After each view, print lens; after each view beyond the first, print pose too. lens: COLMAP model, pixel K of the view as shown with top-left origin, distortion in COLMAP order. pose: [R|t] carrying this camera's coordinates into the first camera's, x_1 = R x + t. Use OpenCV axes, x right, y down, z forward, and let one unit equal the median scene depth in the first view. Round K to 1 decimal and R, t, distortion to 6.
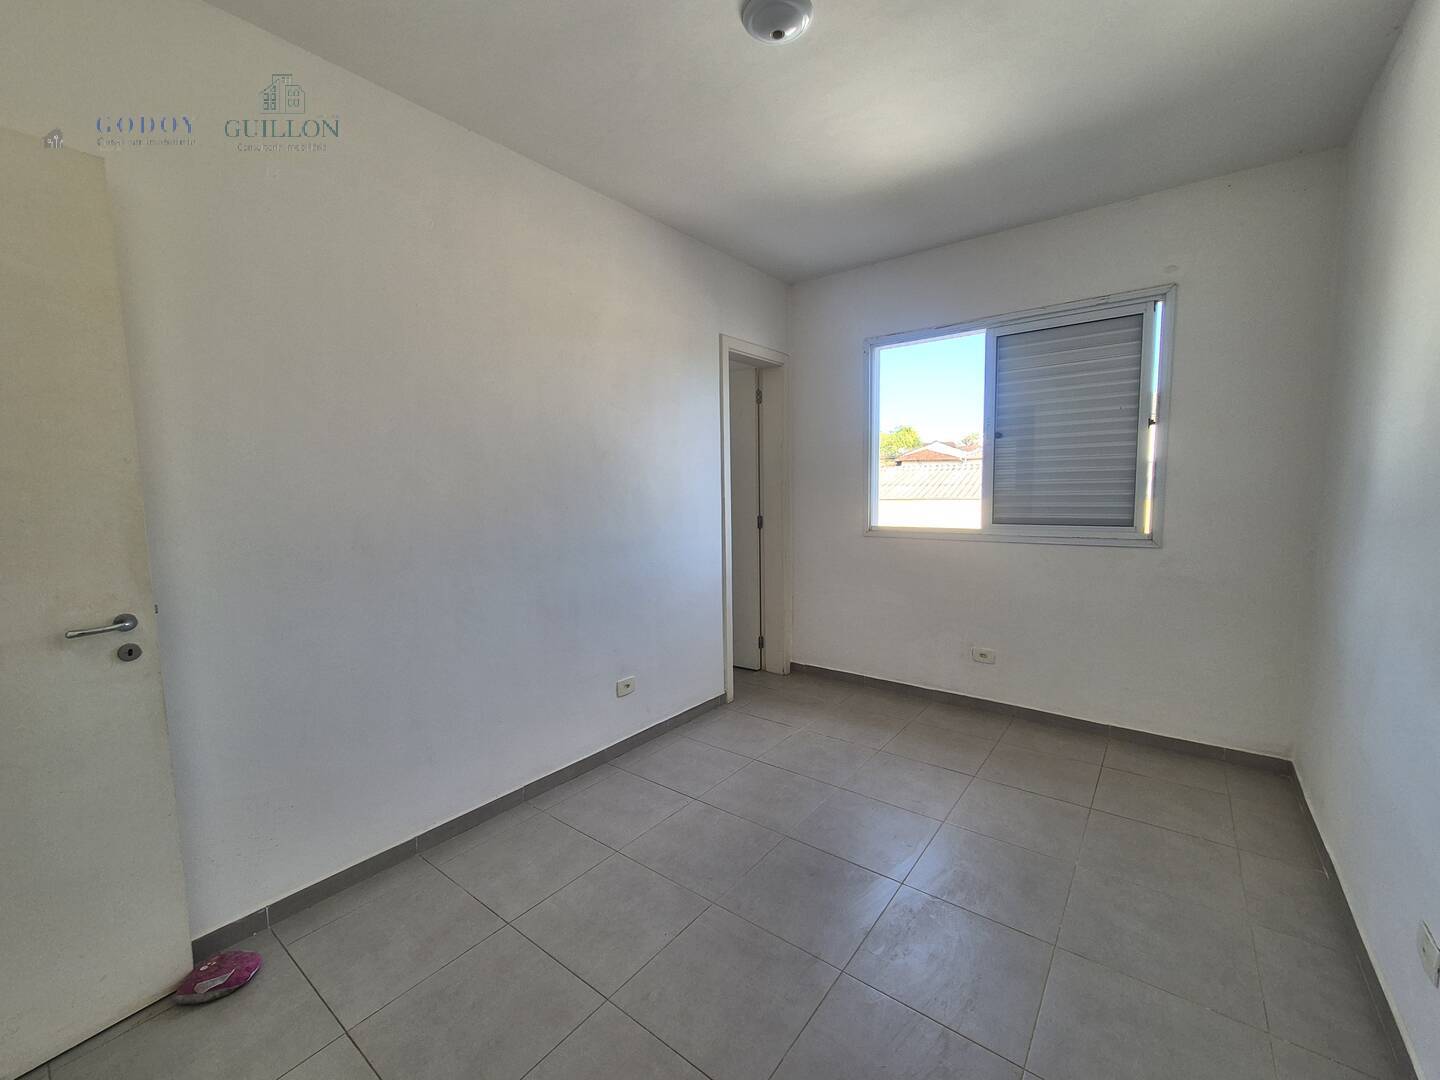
lens RADIAL K [[591.9, 0, 717.8], [0, 591.9, 546.3], [0, 0, 1]] dist [-0.001505, 0.001278]
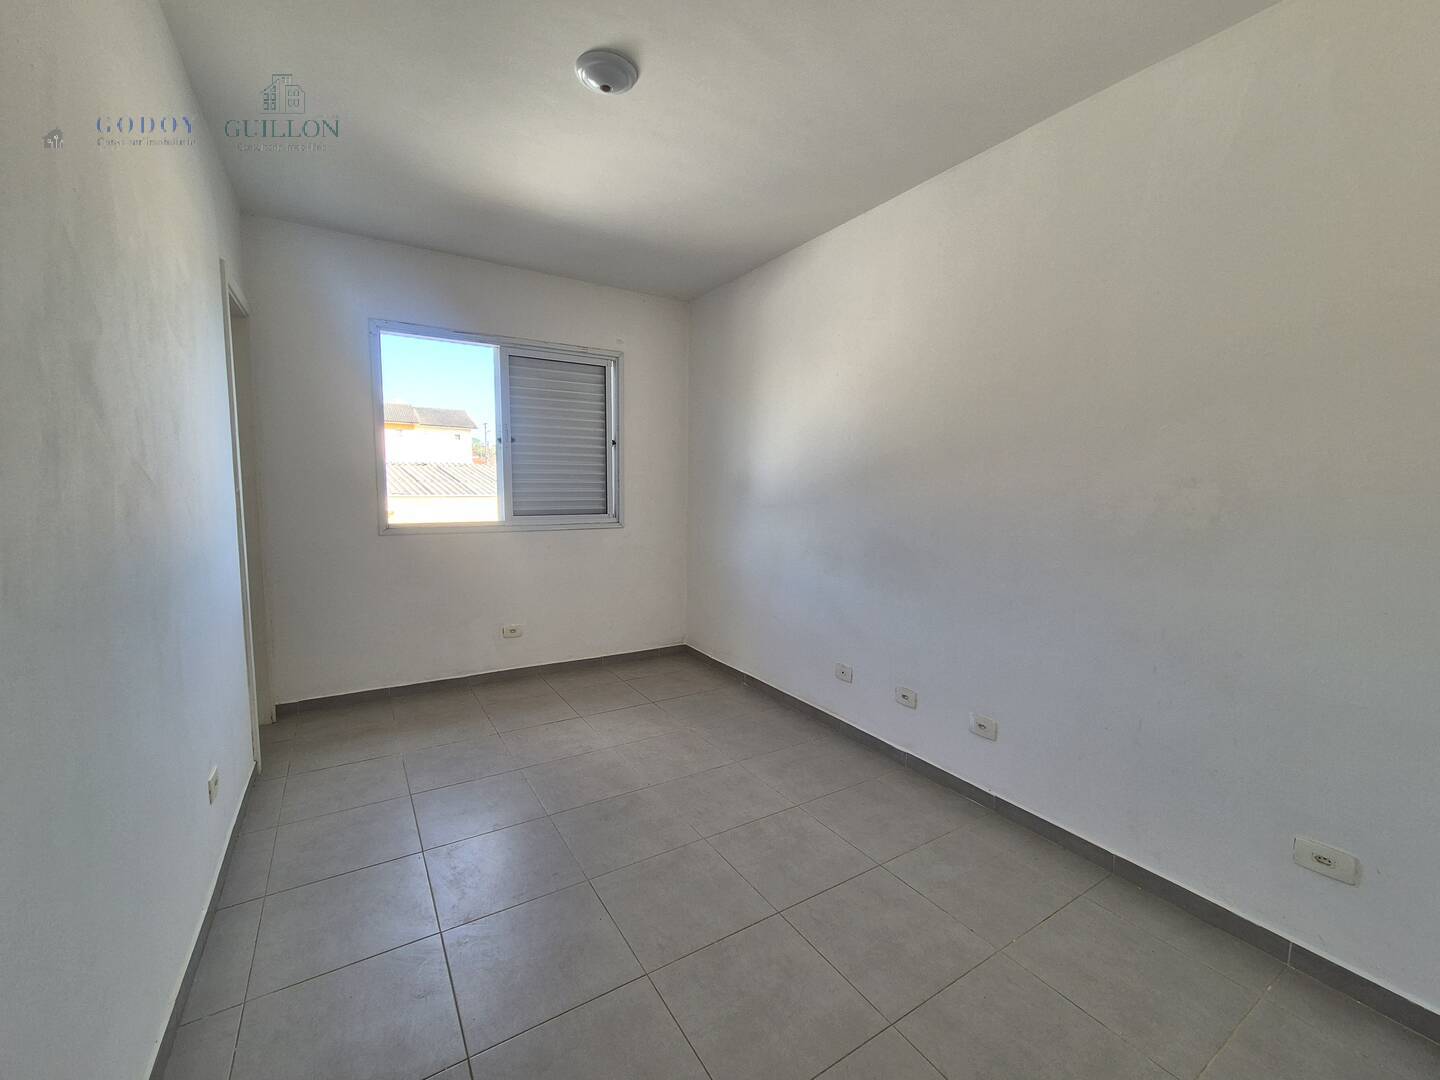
lens RADIAL K [[591.9, 0, 717.8], [0, 591.9, 546.3], [0, 0, 1]] dist [-0.001505, 0.001278]
pose [[0.342149, -0.080222, 0.936215, -0.496105], [0.075840, 0.995456, 0.057582, -0.015798], [-0.936580, 0.051301, 0.346679, 0.227682]]
